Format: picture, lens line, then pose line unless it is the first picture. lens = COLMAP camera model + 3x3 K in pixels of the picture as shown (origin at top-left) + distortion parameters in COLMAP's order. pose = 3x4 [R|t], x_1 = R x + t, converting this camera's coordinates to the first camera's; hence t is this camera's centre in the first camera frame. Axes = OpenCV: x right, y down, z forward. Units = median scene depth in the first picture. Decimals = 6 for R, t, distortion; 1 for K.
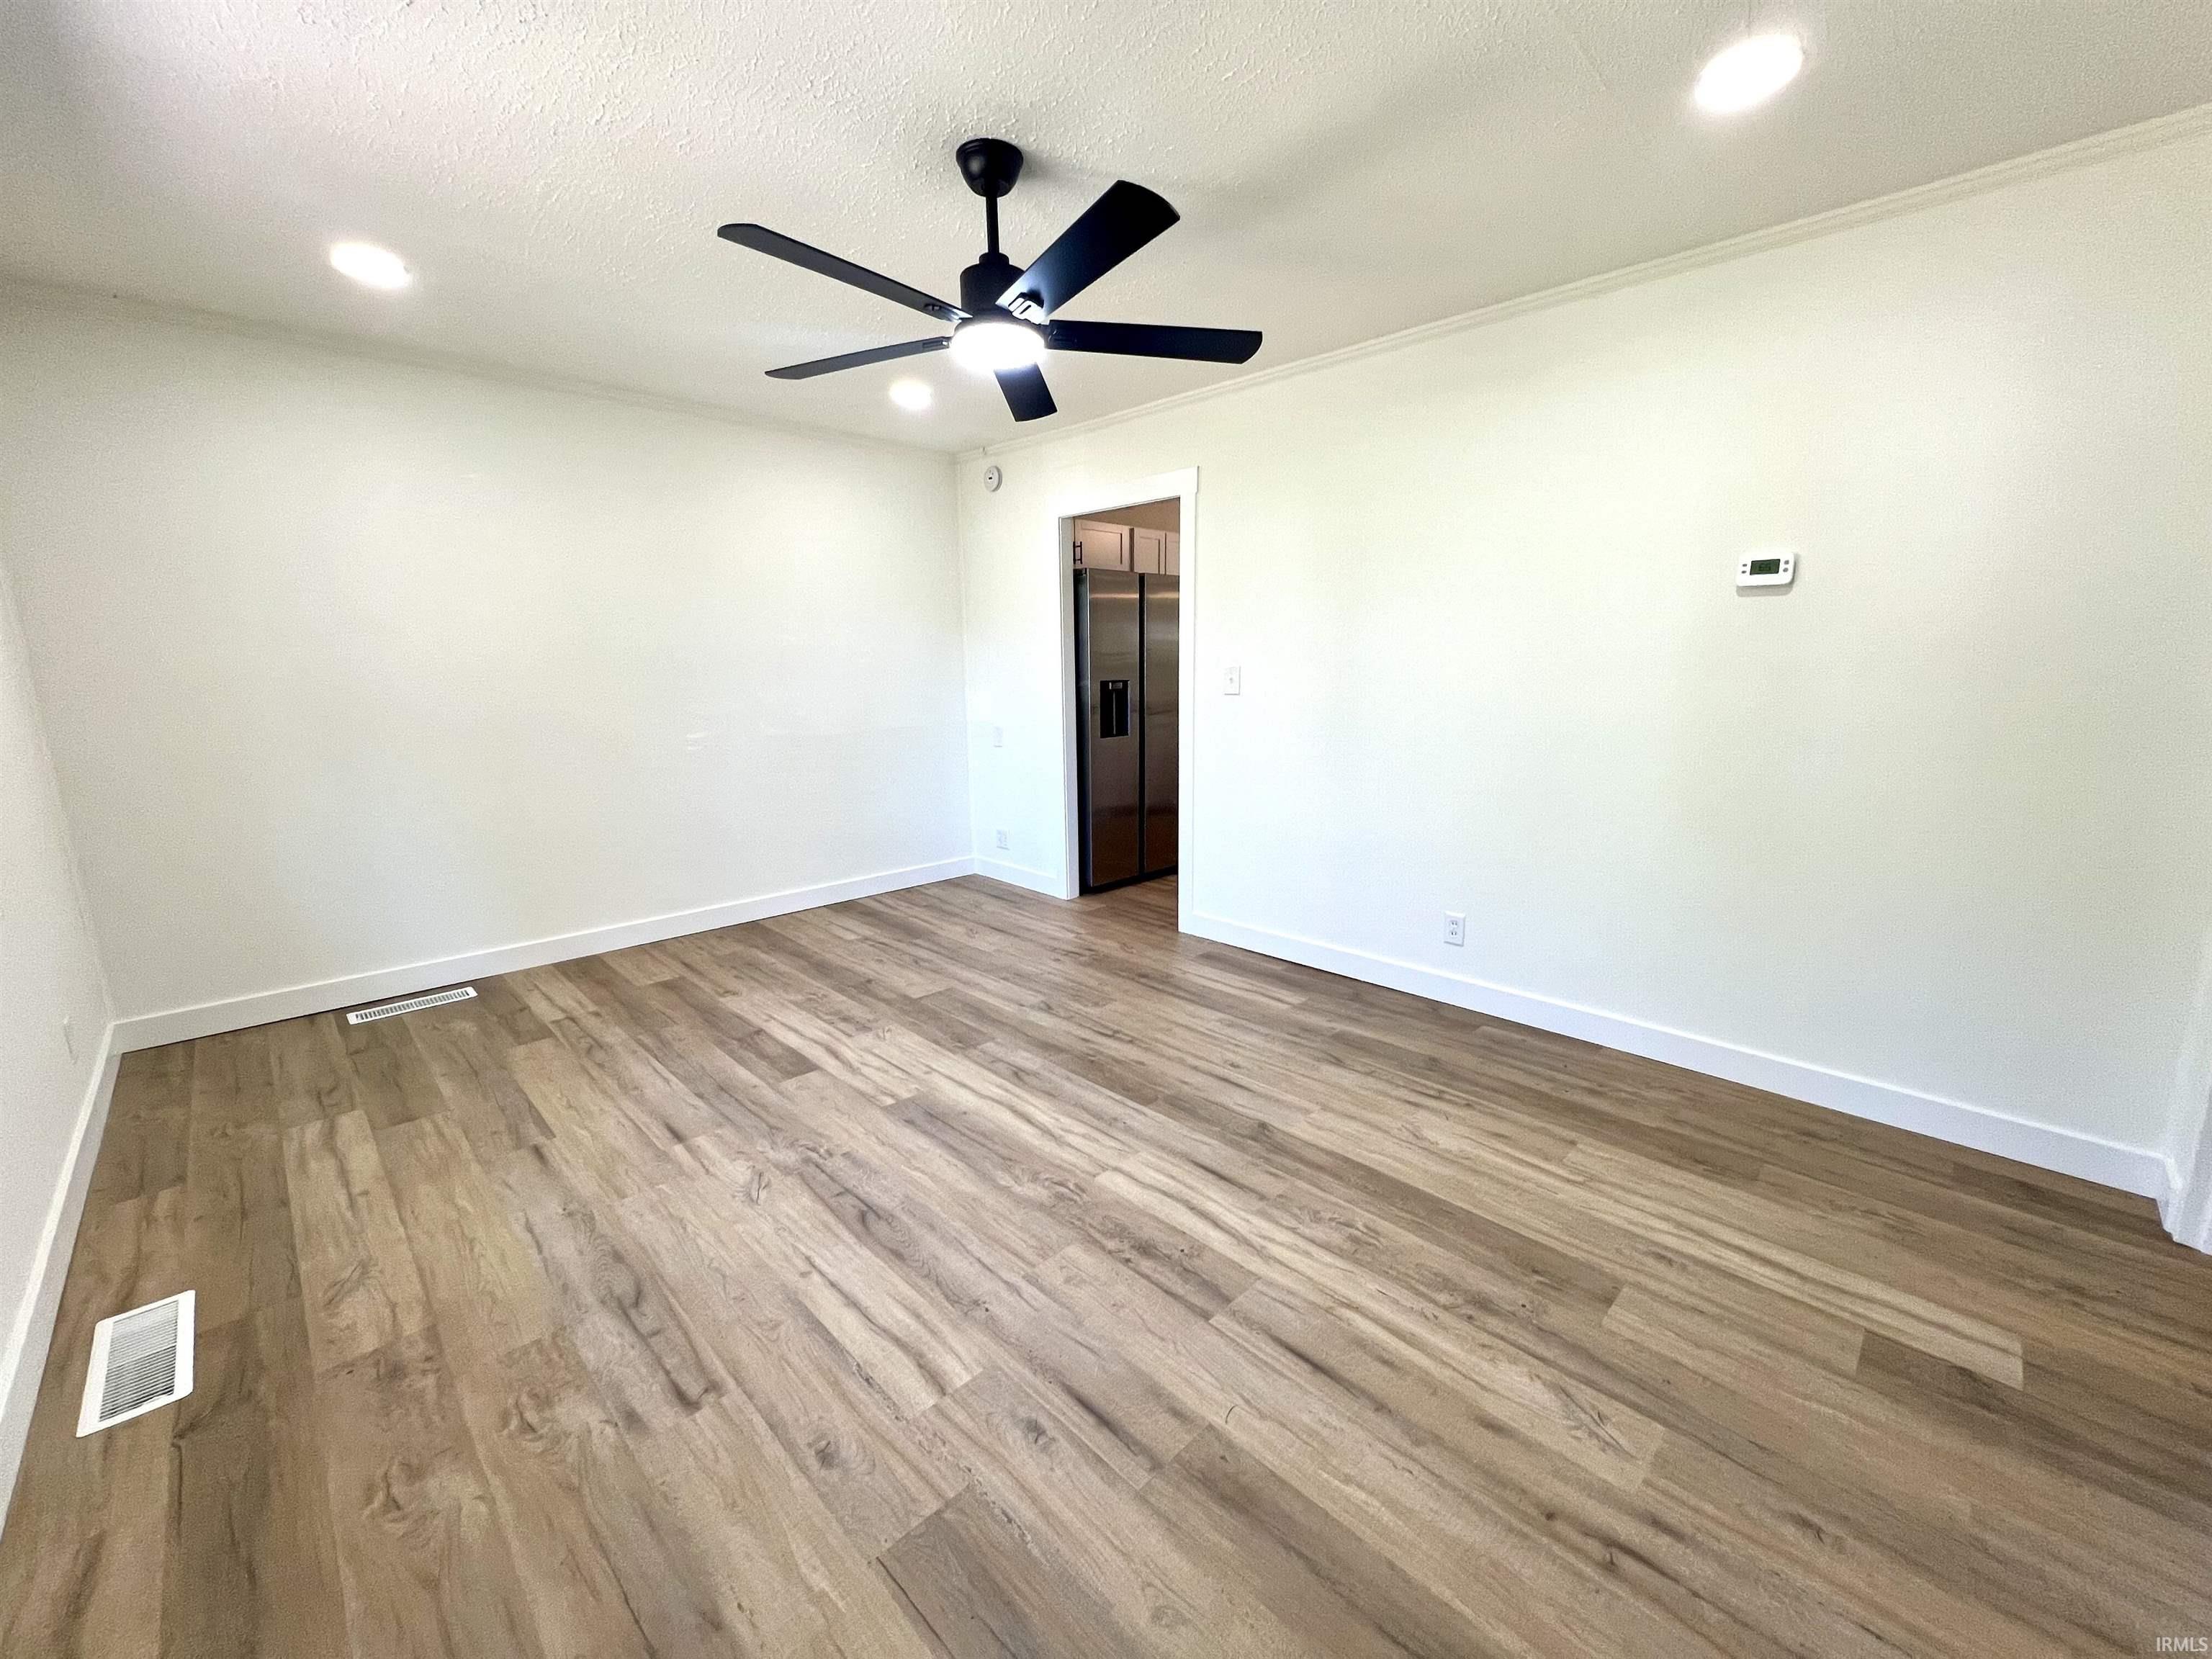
lens RADIAL K [[879.2, 0, 1103.1], [0, 879.2, 827.4], [0, 0, 1]] dist [-0.000323, -0.000988]
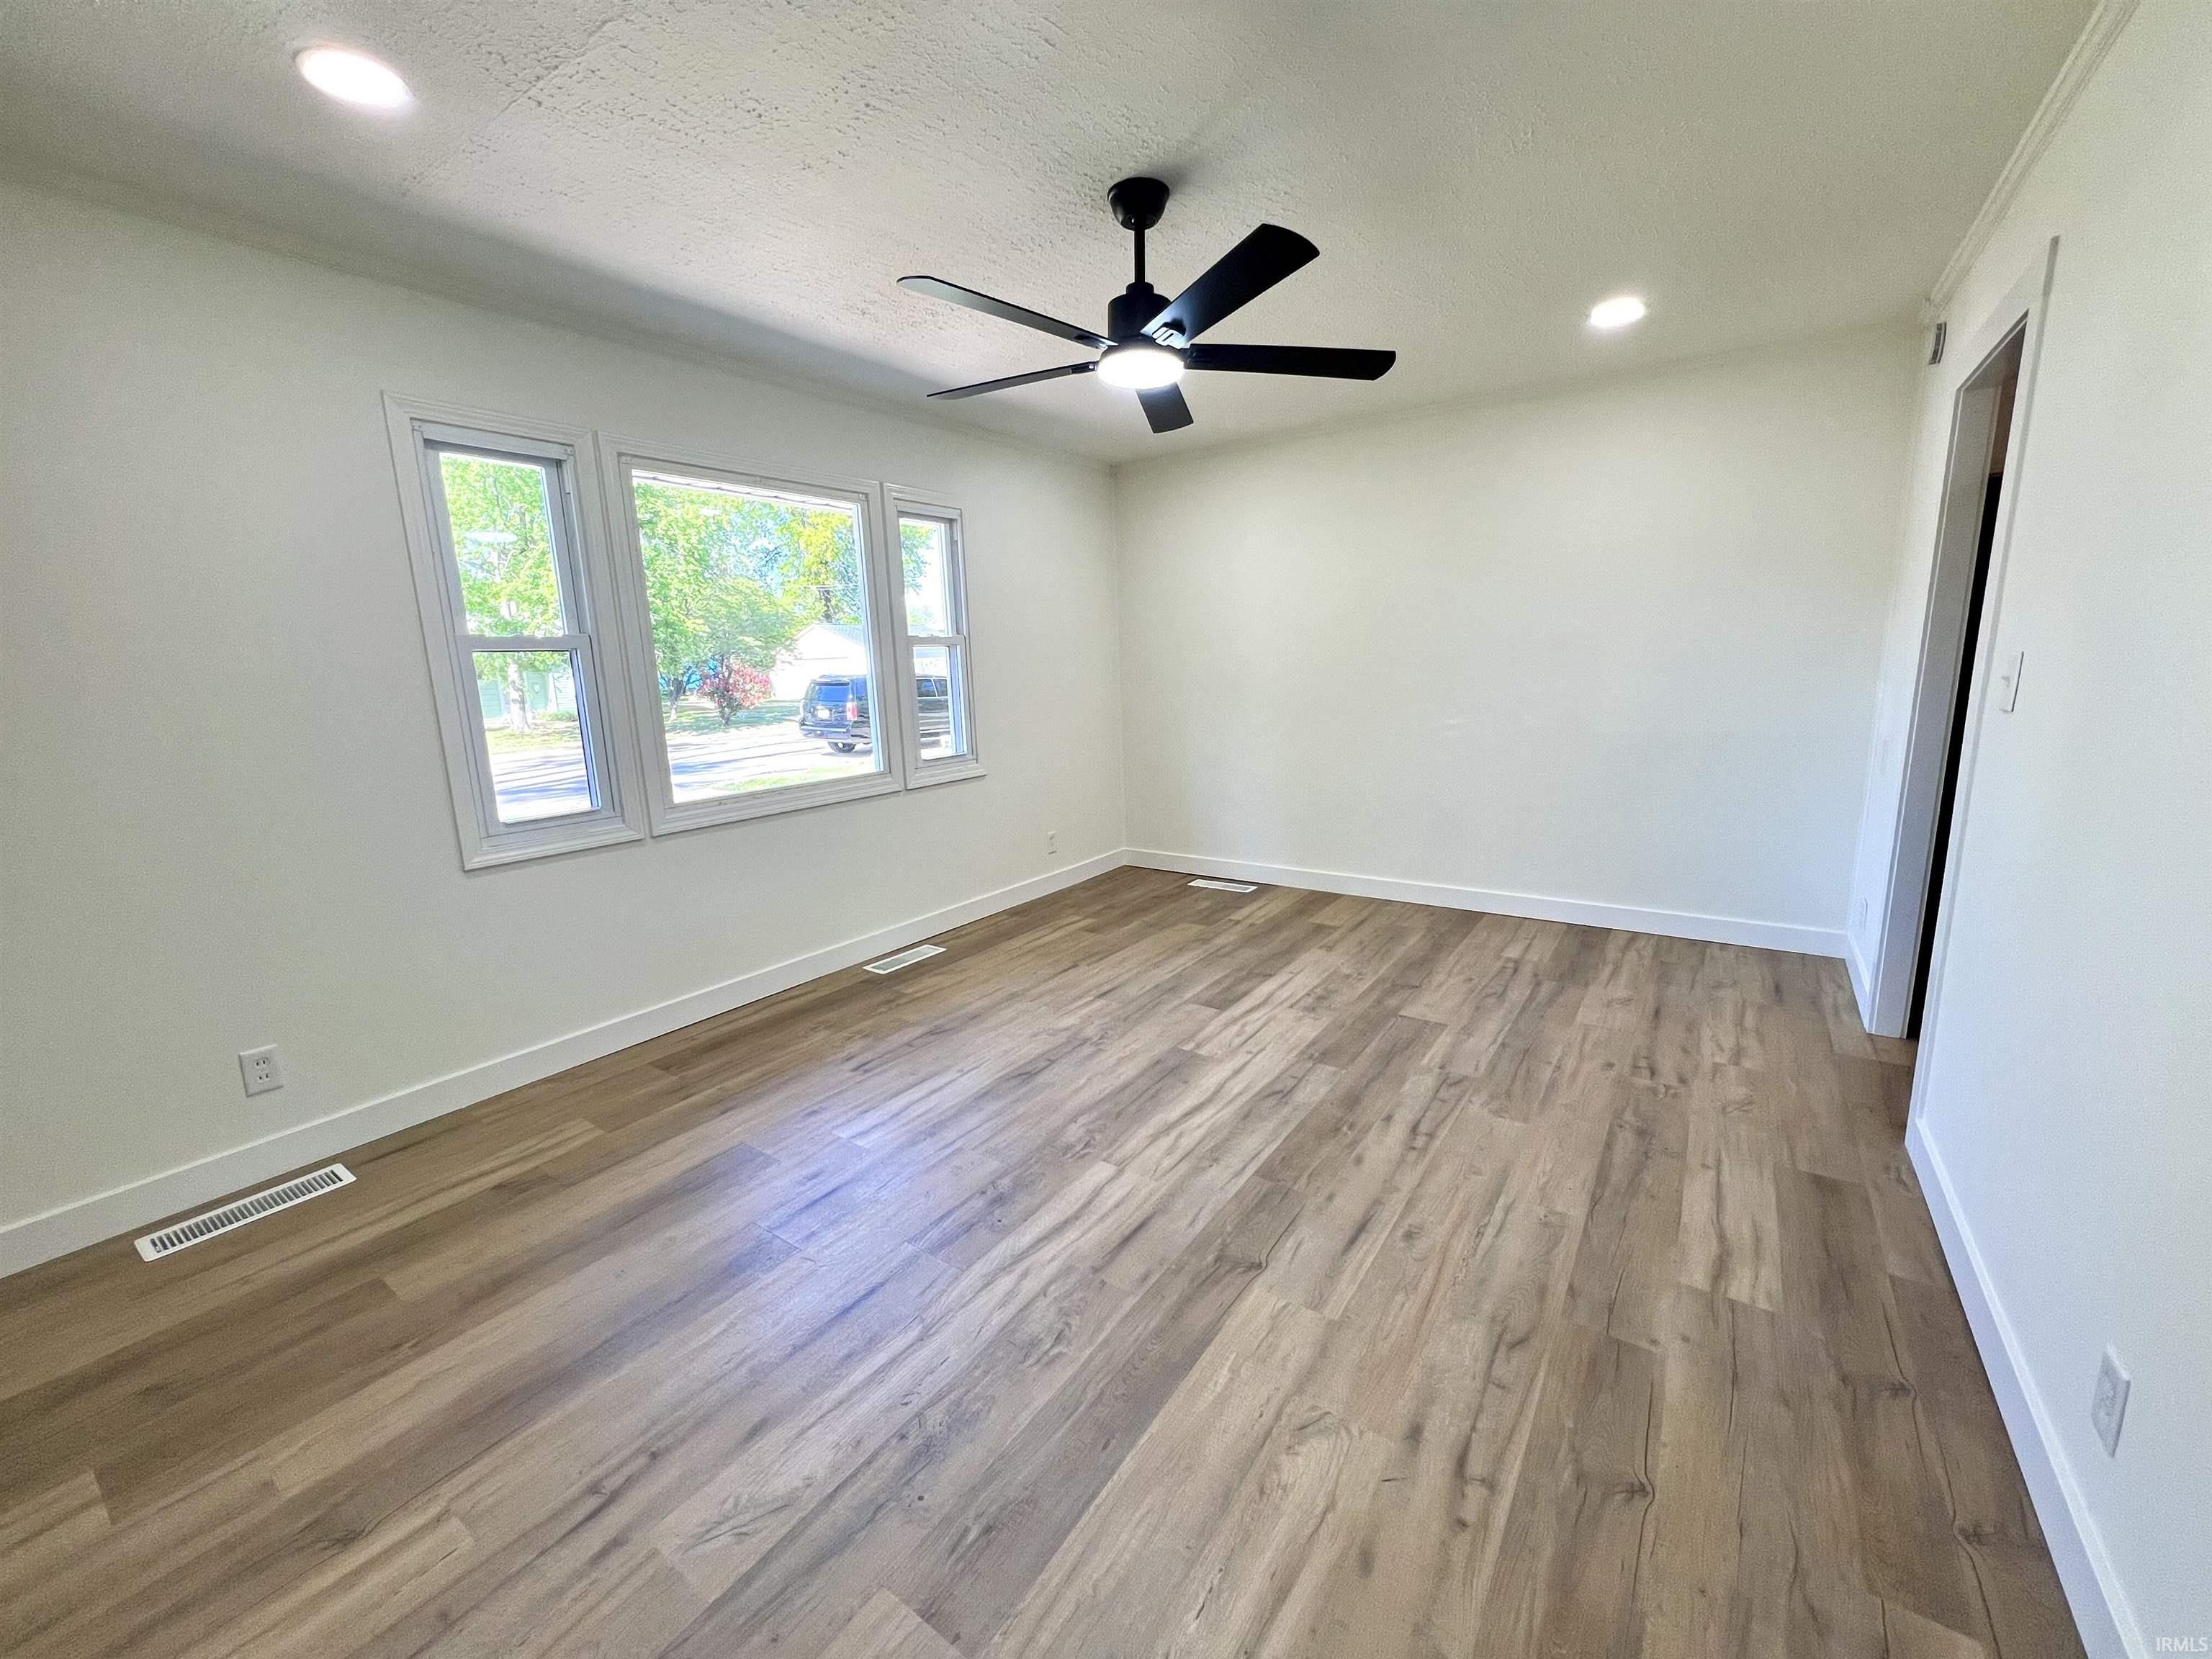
lens RADIAL K [[879.2, 0, 1103.1], [0, 879.2, 827.4], [0, 0, 1]] dist [-0.000323, -0.000988]
pose [[0.179463, 0.185569, -0.966104, 0.826789], [-0.155685, 0.975030, 0.158363, -0.136841], [0.971368, 0.121988, 0.203872, 0.660588]]
